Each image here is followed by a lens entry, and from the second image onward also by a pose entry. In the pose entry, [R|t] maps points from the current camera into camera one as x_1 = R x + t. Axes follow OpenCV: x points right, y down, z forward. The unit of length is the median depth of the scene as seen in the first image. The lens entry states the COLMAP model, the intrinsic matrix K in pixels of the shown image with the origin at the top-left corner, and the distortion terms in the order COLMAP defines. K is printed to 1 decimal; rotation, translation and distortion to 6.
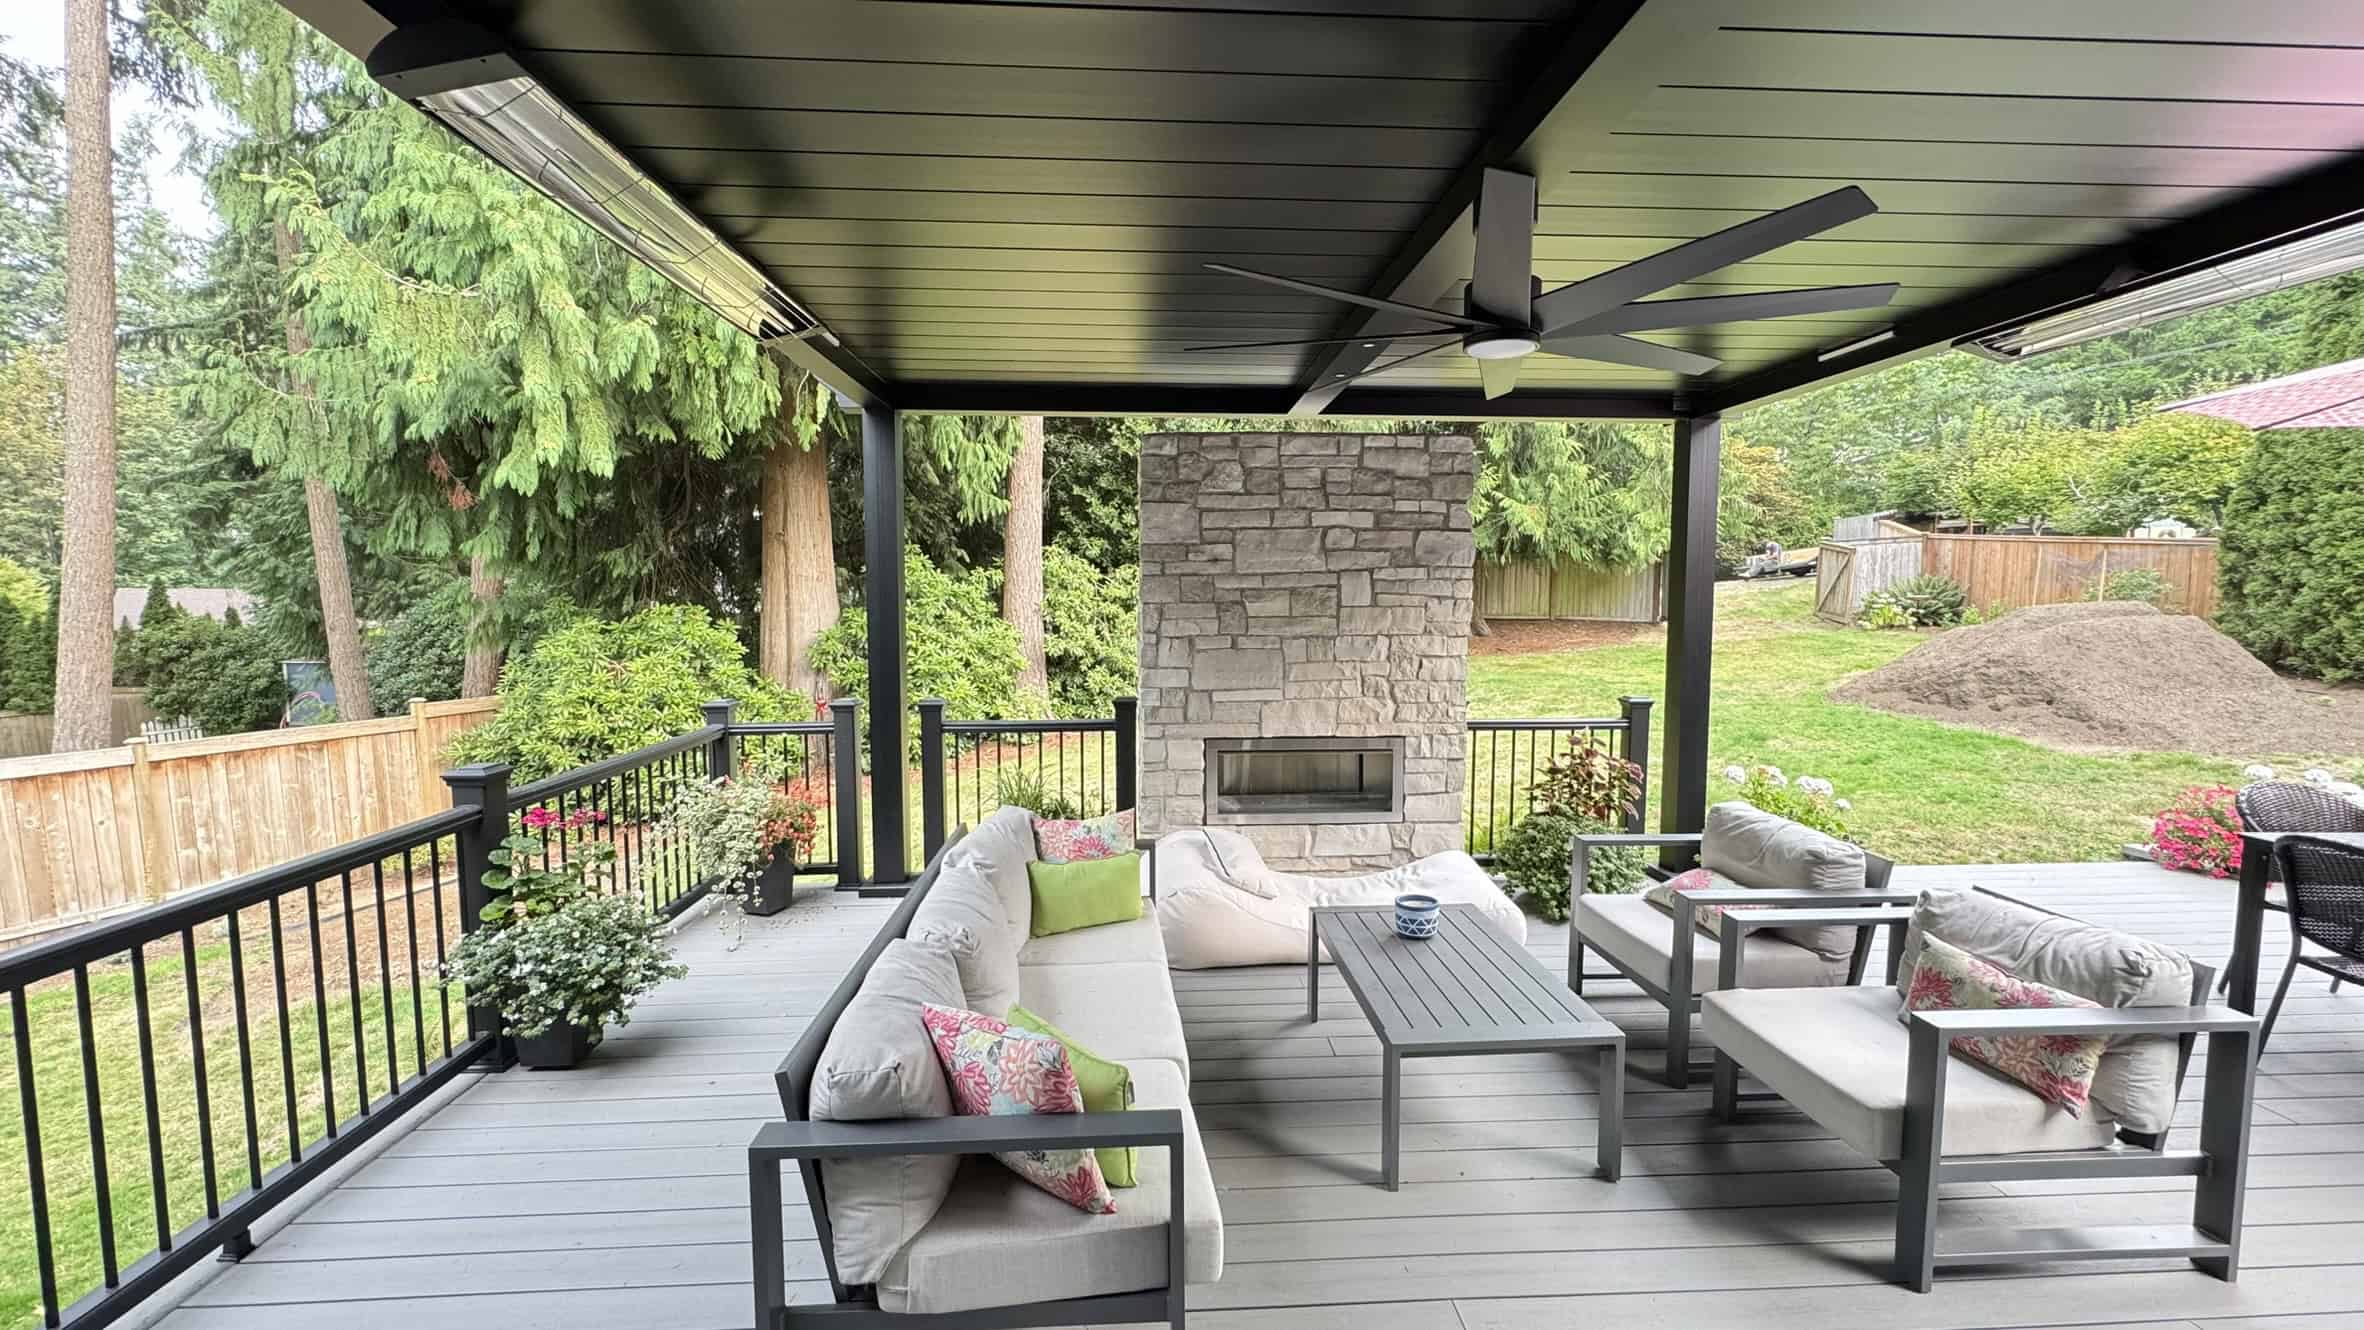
lens RADIAL K [[937.0, 0, 1183.6], [0, 937.0, 666.6], [0, 0, 1]] dist [-0.001357, 0.000197]
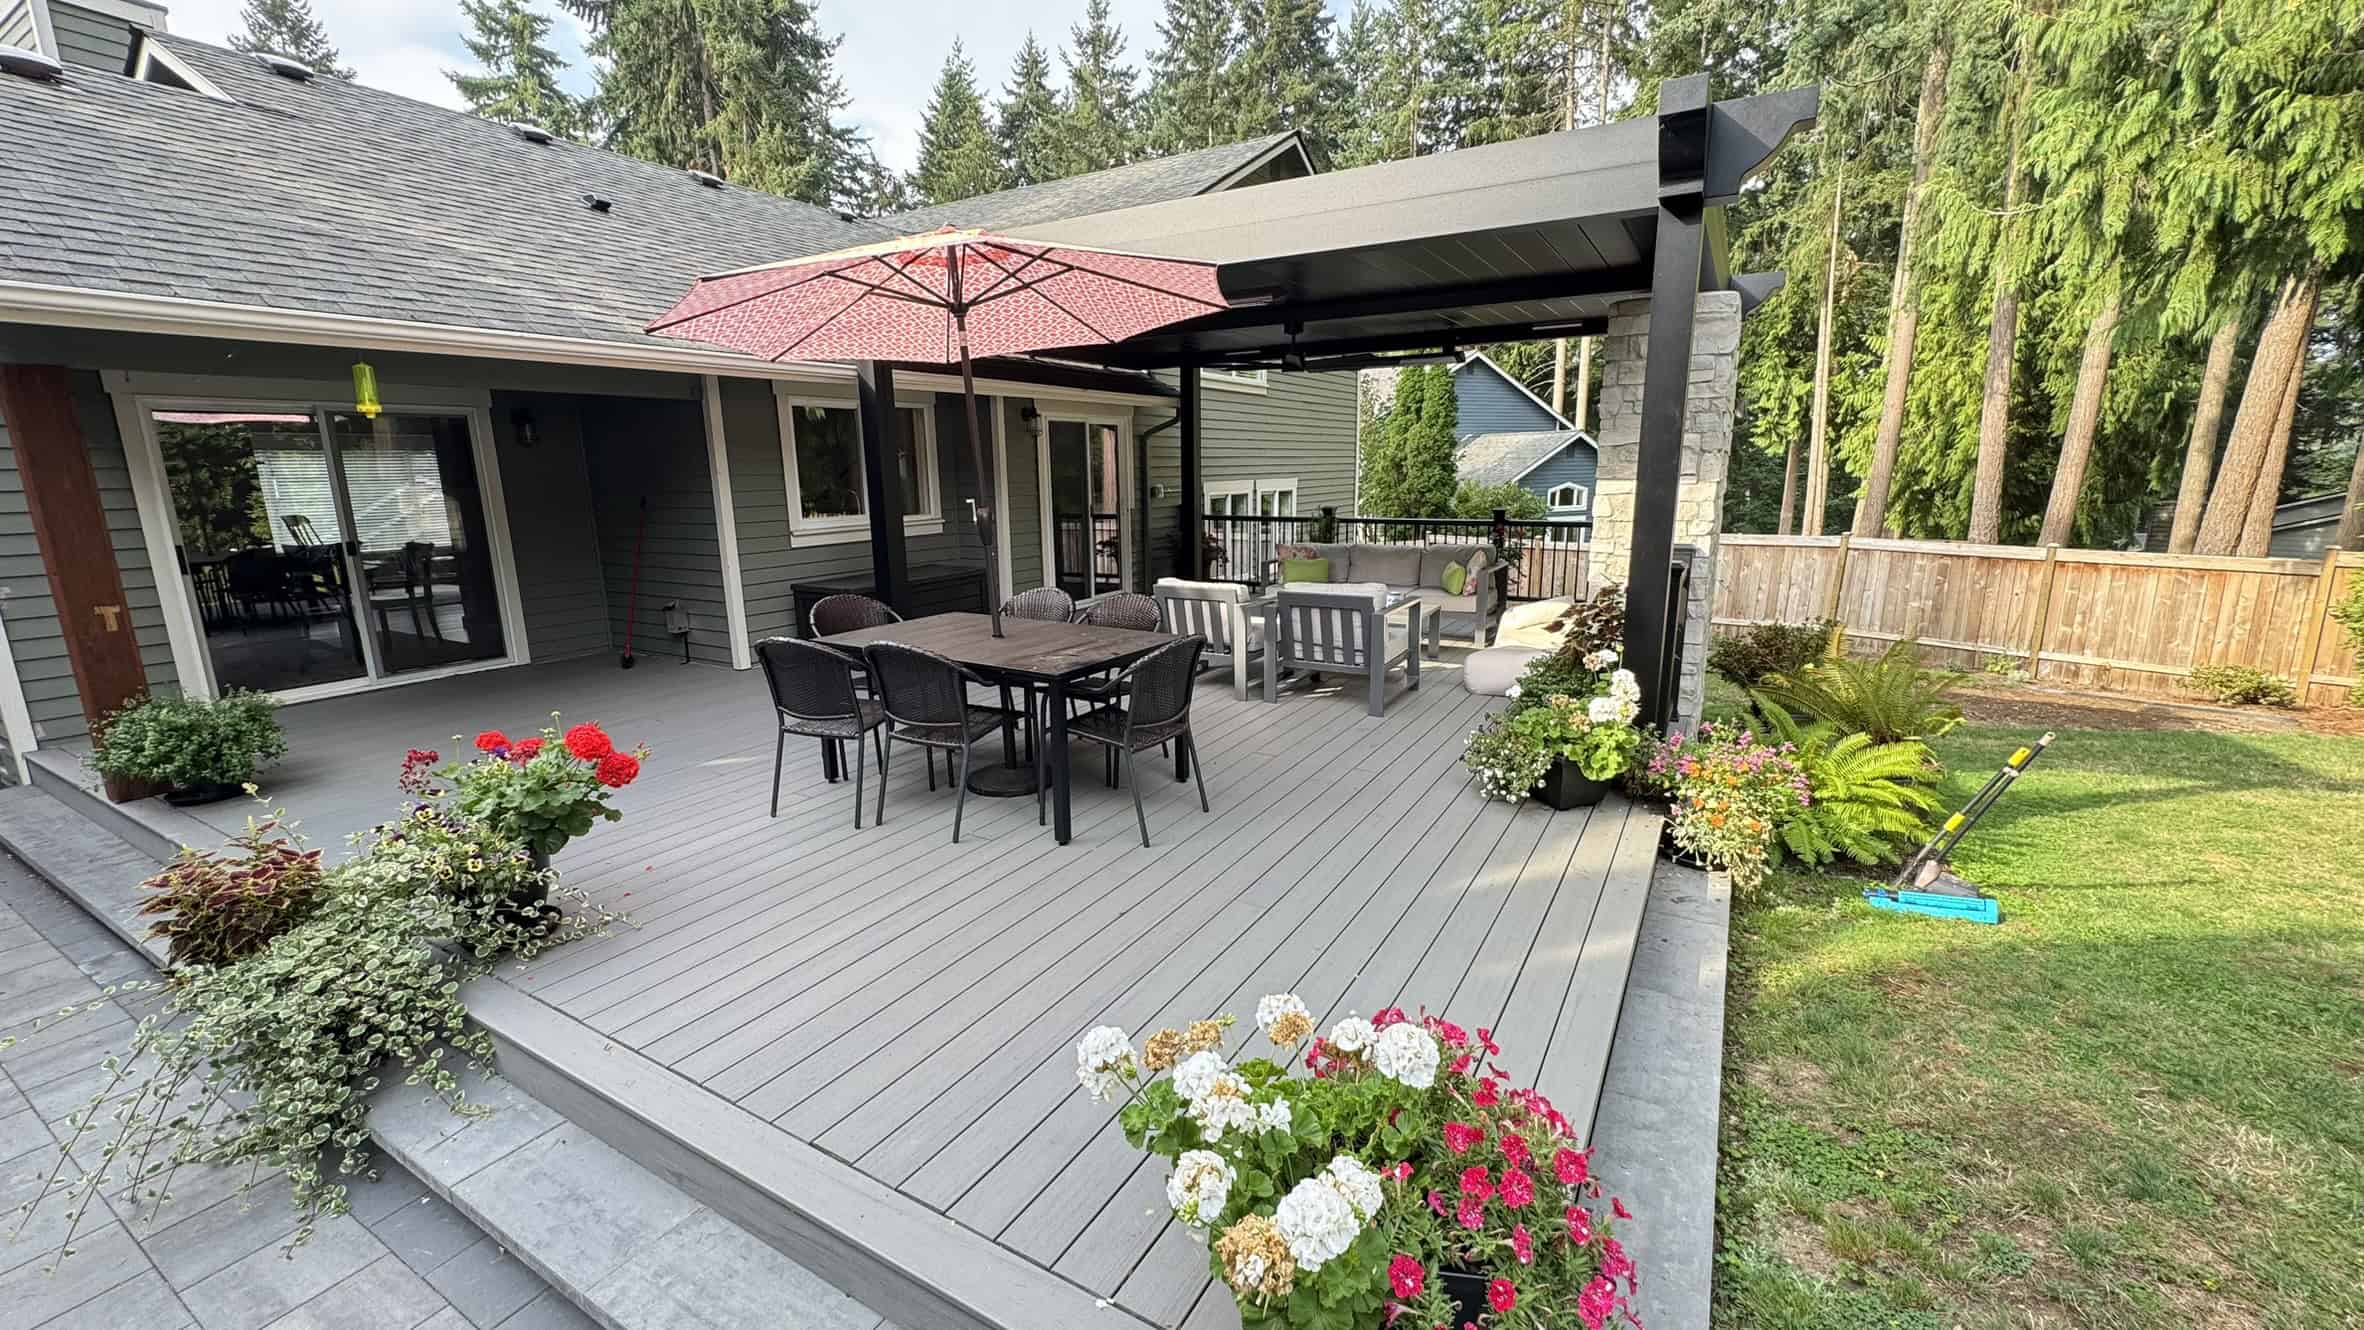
lens RADIAL K [[937.0, 0, 1183.3], [0, 937.0, 667.6], [0, 0, 1]] dist [-0.001357, 0.000197]
pose [[-0.557449, 0.183424, -0.809695, 1.603781], [-0.046692, 0.966818, 0.251164, -0.074794], [0.828897, 0.177817, -0.530387, 1.247321]]
